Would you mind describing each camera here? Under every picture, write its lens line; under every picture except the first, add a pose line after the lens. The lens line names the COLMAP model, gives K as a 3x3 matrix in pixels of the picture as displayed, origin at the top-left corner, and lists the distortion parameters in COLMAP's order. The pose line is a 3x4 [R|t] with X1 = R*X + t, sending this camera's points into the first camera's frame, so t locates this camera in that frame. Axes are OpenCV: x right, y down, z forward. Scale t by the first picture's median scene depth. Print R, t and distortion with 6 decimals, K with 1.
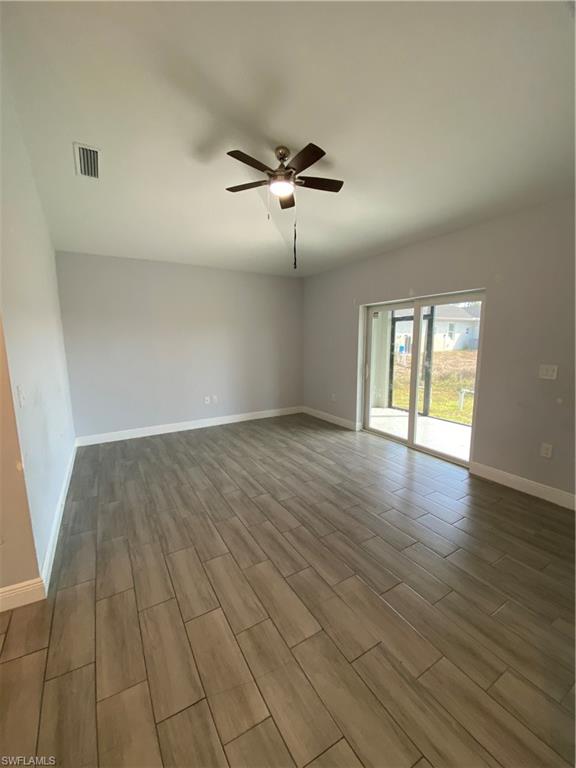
lens RADIAL K [[309.1, 0, 288.0], [0, 309.1, 384.0], [0, 0, 1]] dist [0.025833, 0.000031]
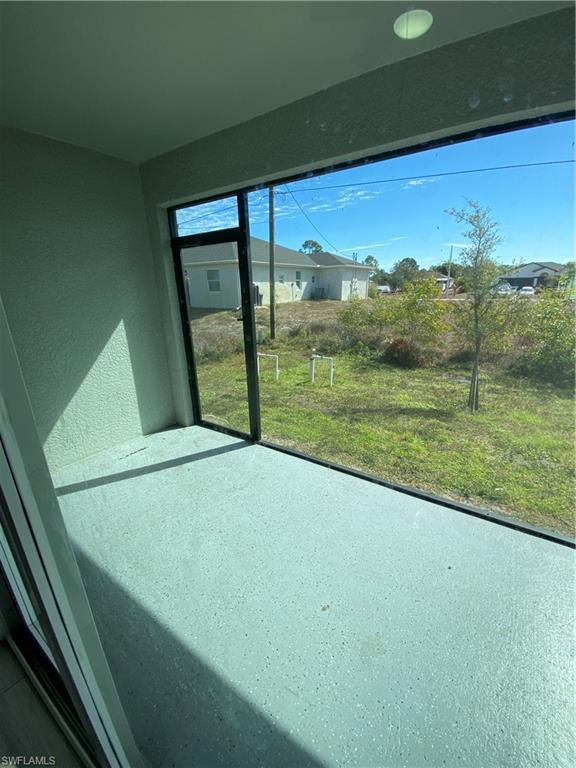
lens RADIAL K [[309.1, 0, 288.0], [0, 309.1, 384.0], [0, 0, 1]] dist [0.025833, 0.000031]
pose [[0.904585, -0.135239, 0.404273, 0.113899], [0.072244, 0.983260, 0.167274, -0.028408], [-0.420127, -0.122107, 0.899212, 0.202725]]
